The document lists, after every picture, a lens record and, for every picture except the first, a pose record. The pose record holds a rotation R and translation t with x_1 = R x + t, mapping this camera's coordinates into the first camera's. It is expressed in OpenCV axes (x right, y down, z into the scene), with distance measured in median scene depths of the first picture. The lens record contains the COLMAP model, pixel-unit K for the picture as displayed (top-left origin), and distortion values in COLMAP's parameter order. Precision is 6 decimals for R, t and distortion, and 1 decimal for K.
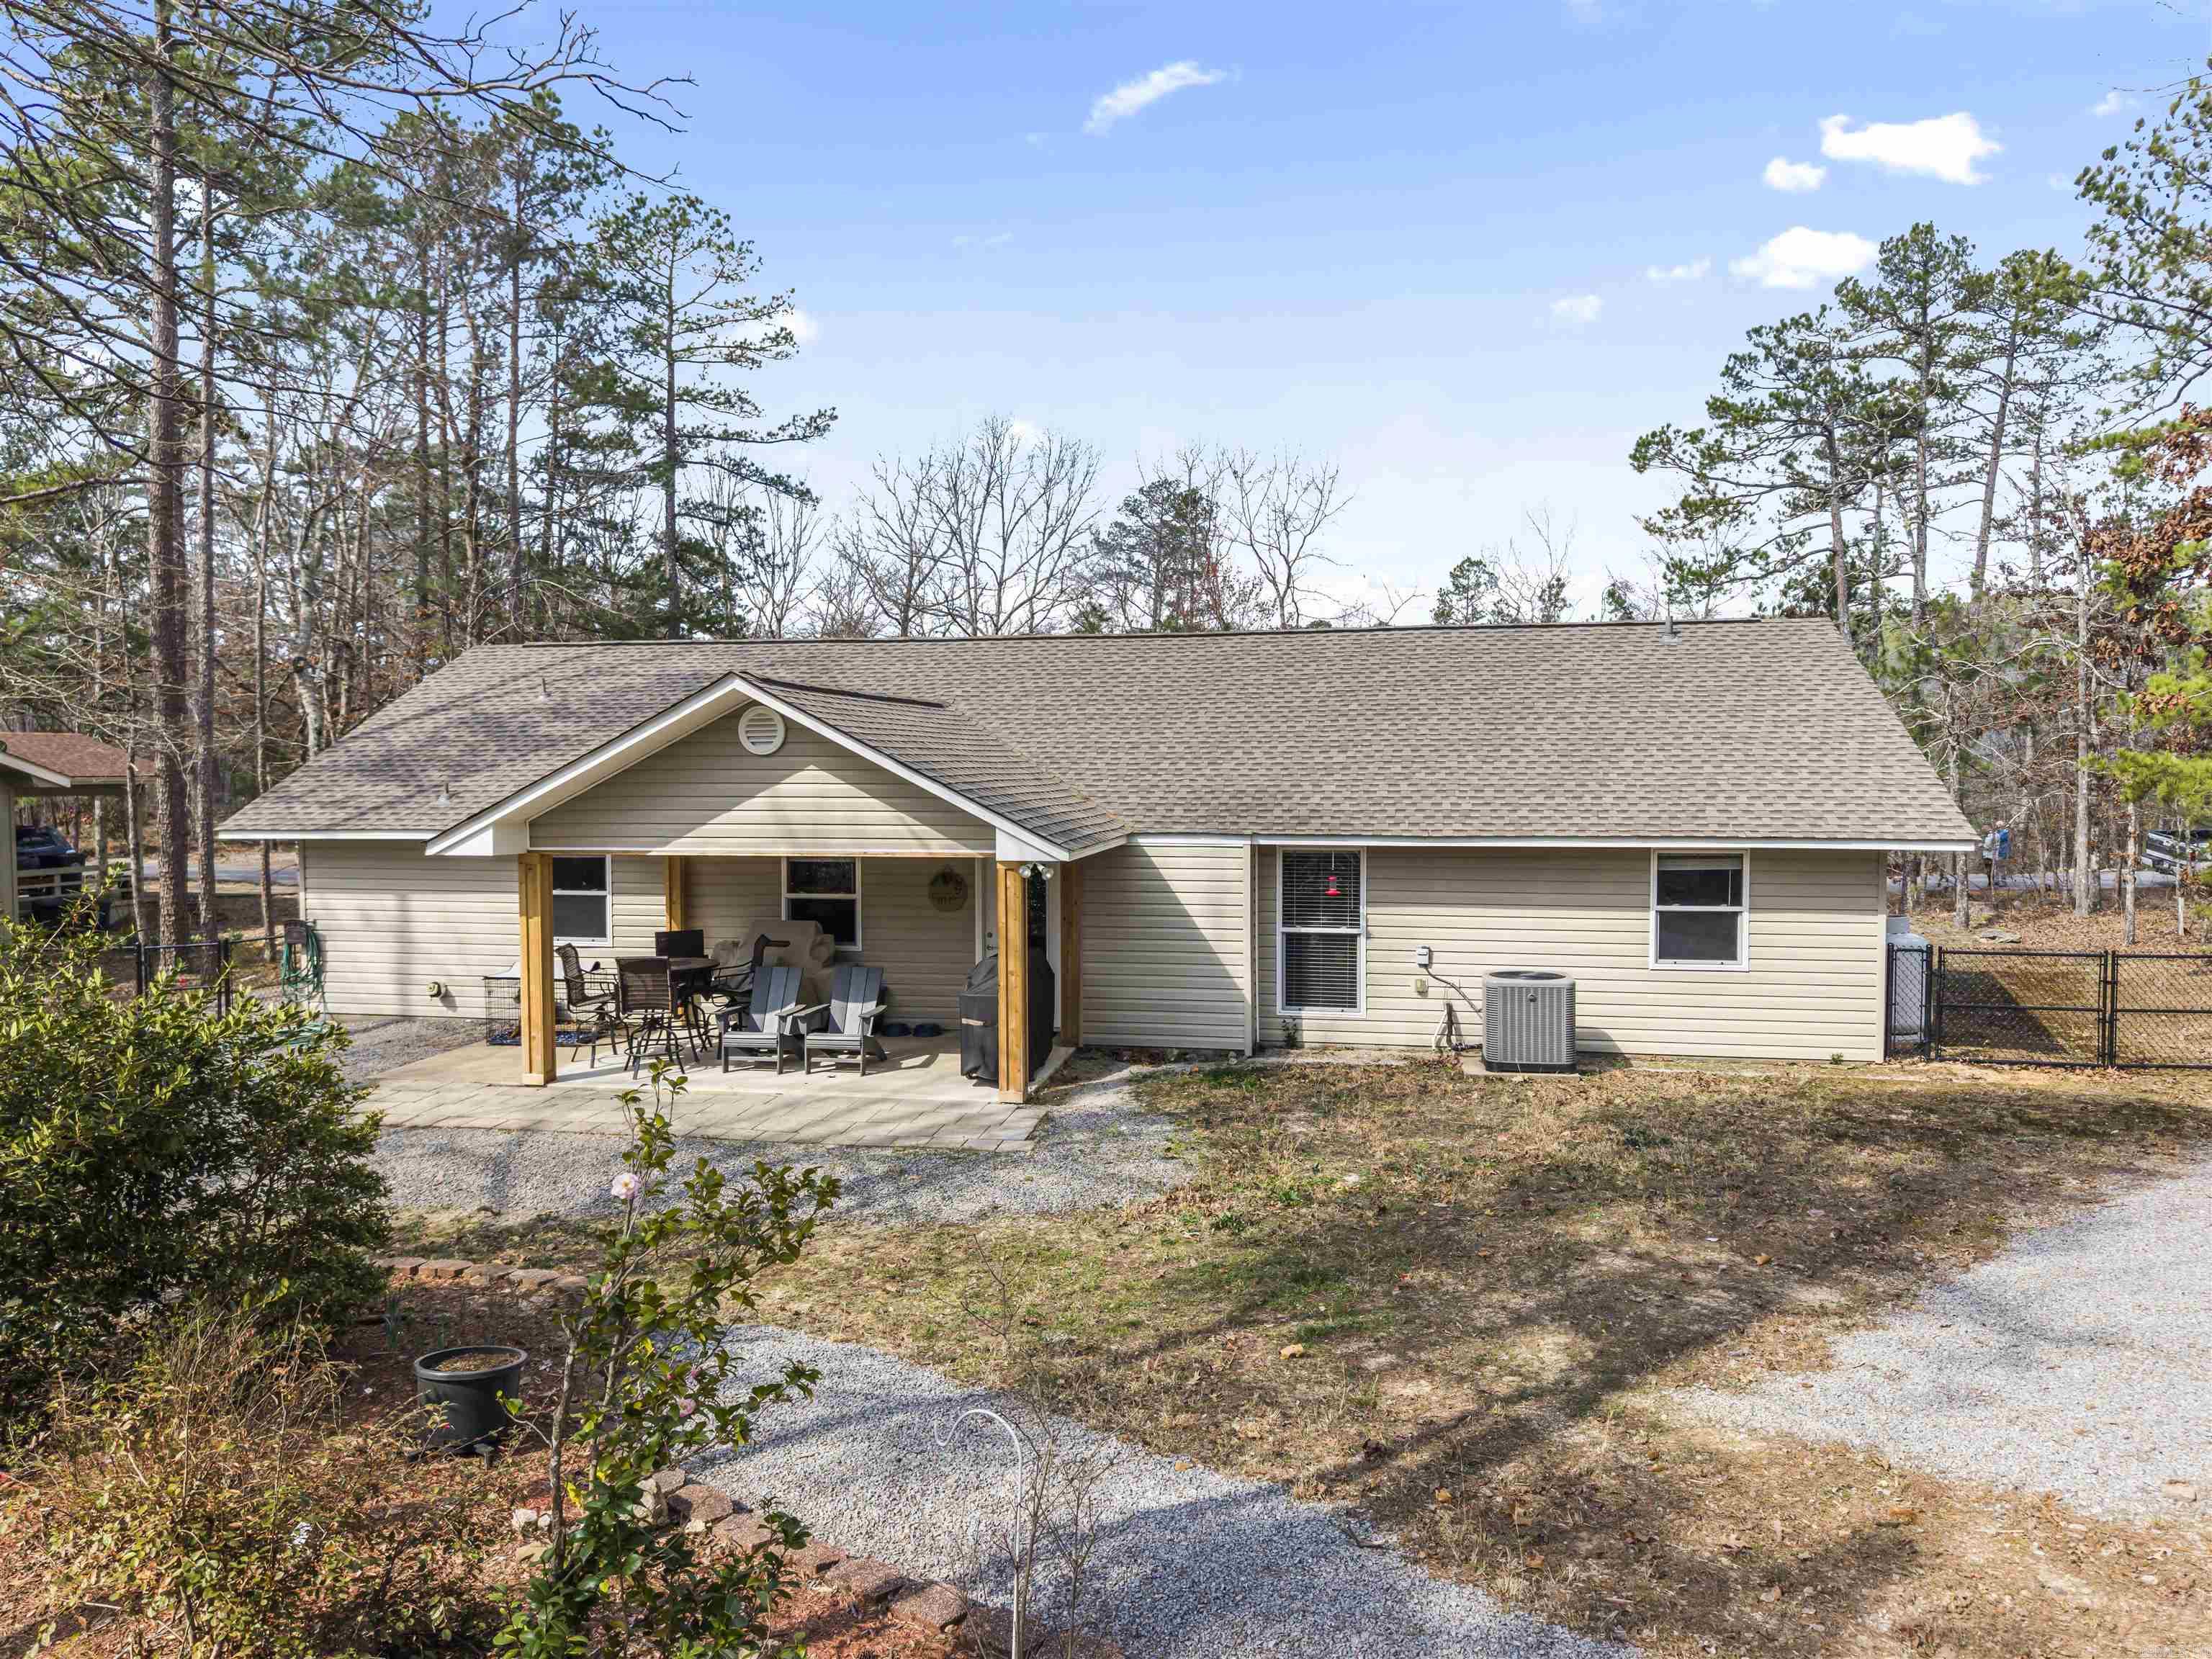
lens RADIAL K [[1469.7, 0, 1106.0], [0, 1469.7, 829.5], [0, 0, 1]] dist [0.006476, -0.003232]
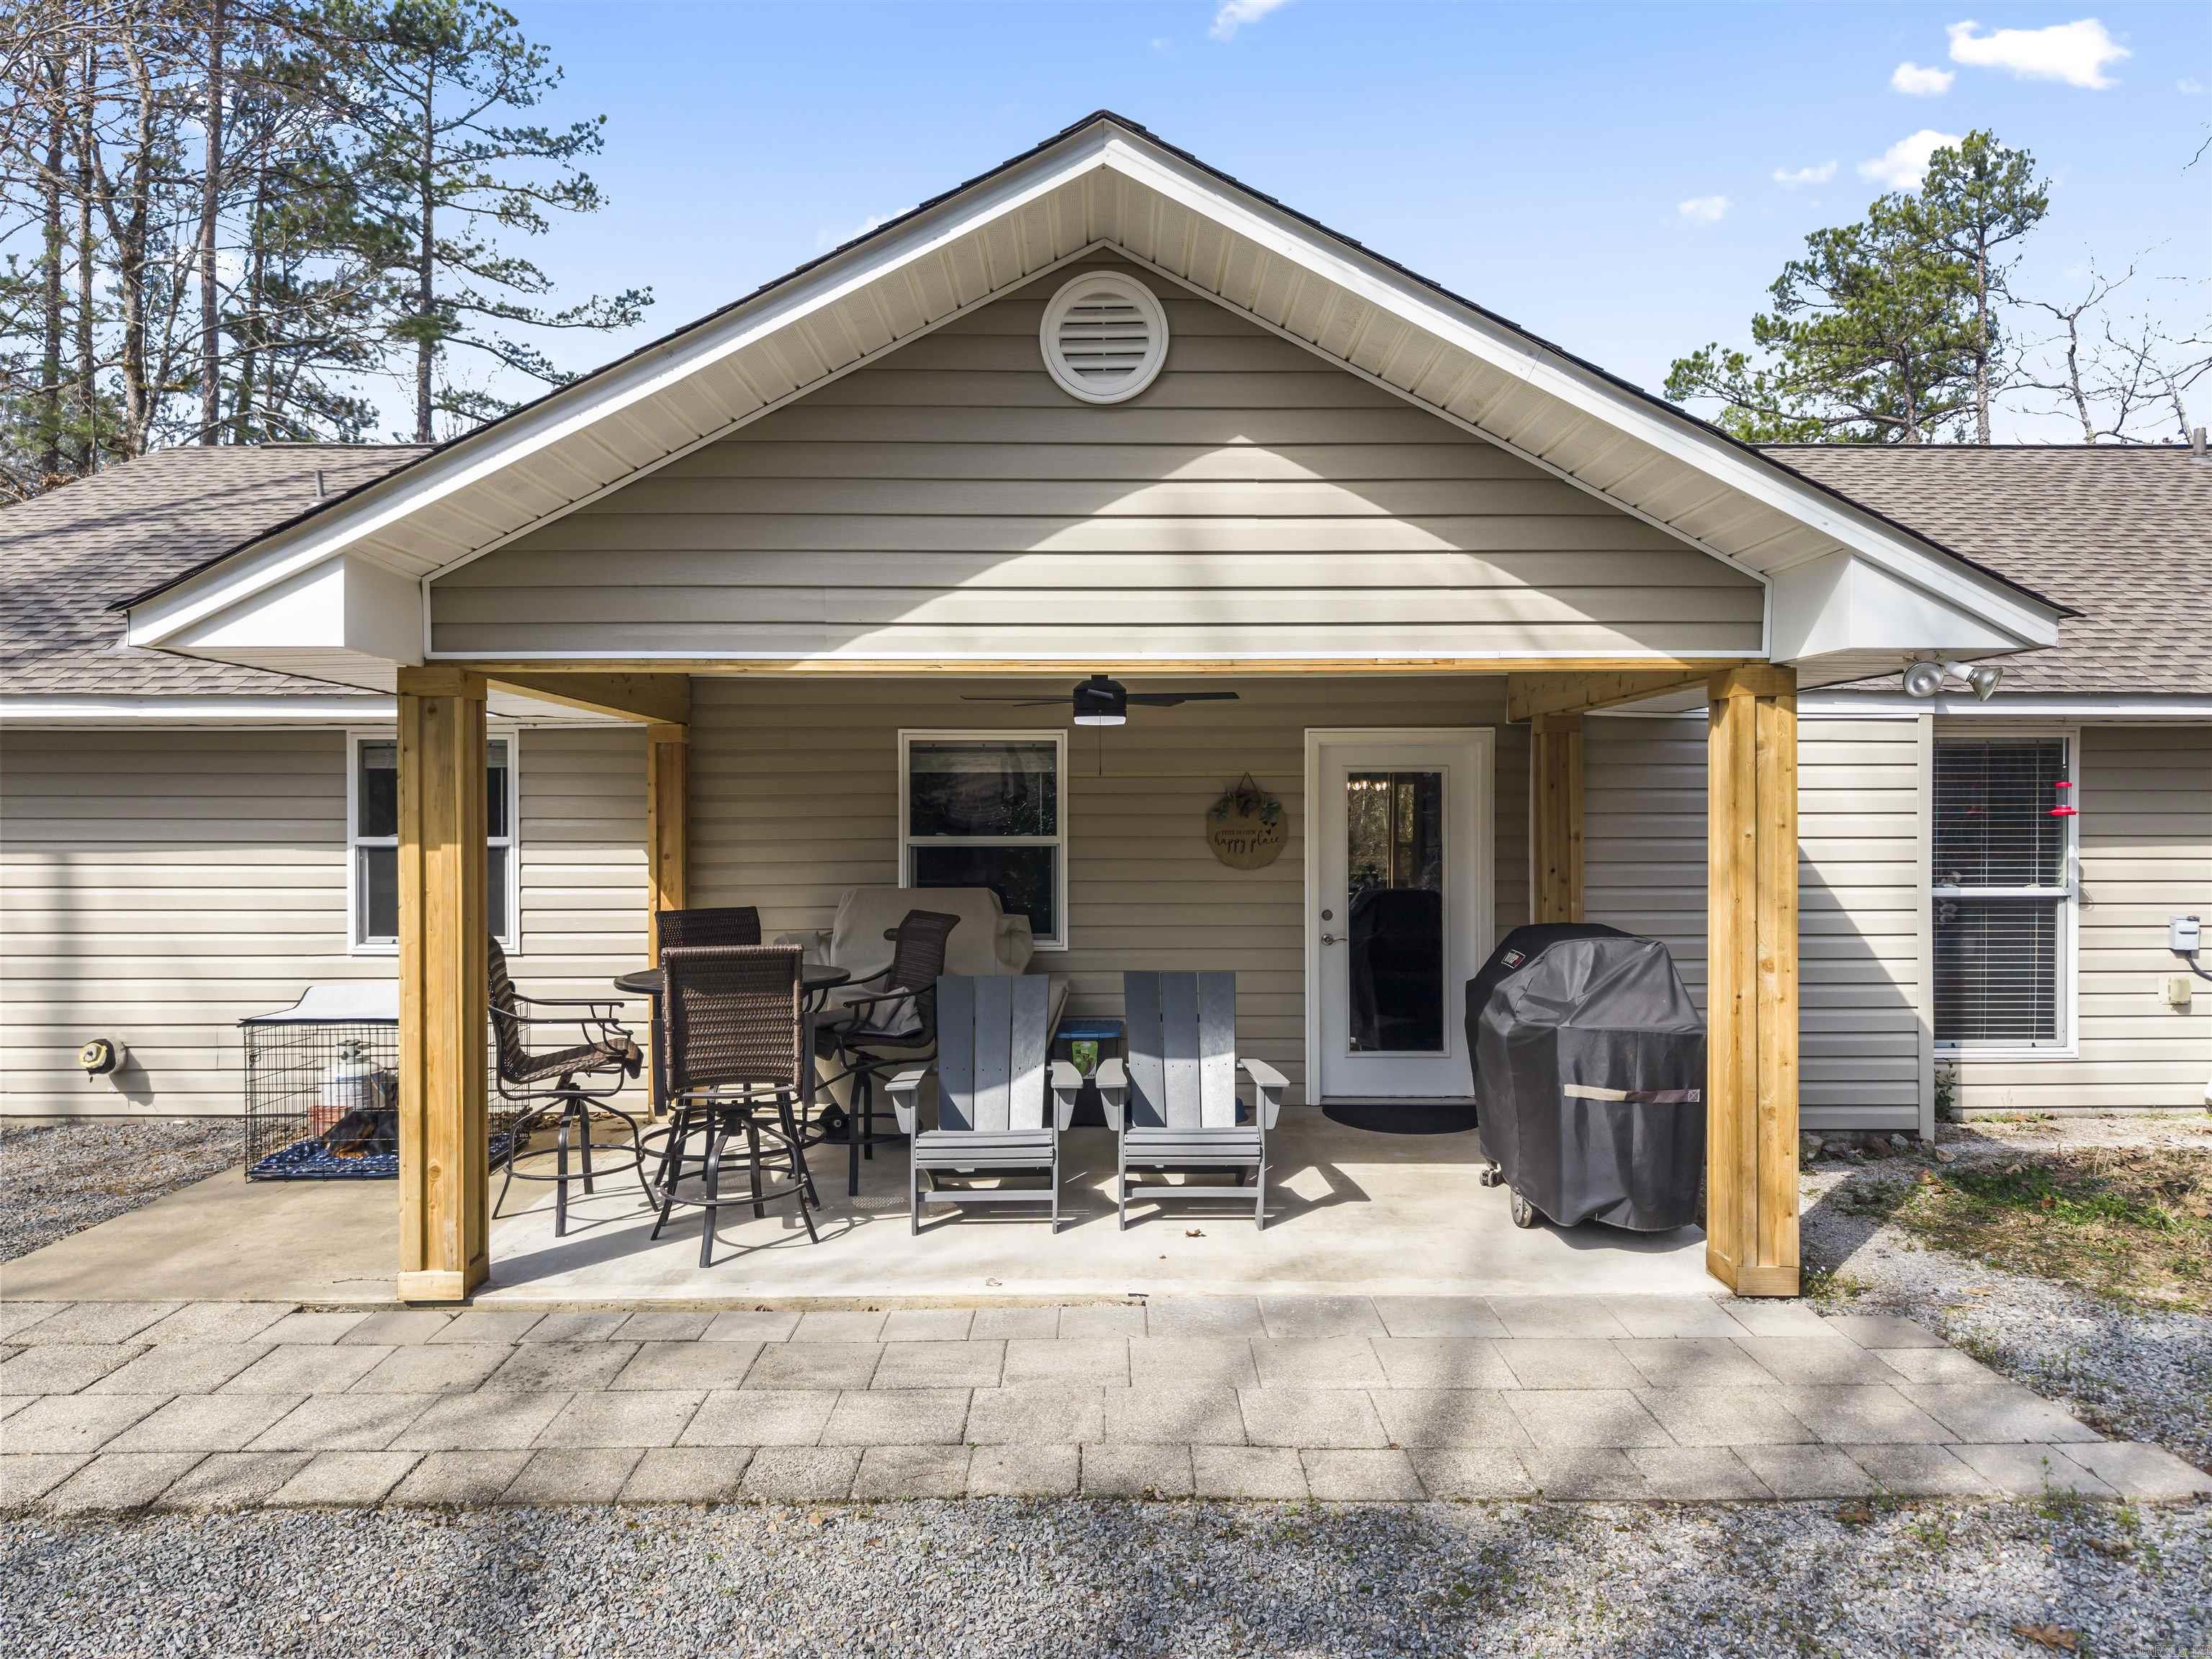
lens RADIAL K [[1479.9, 0, 1098.9], [0, 1479.9, 829.8], [0, 0, 1]] dist [0.035736, -0.051414]
pose [[0.981831, 0.000176, 0.189760, -0.265064], [0.006893, 0.999307, -0.036588, 0.063652], [-0.189635, 0.037231, 0.981149, 0.537437]]
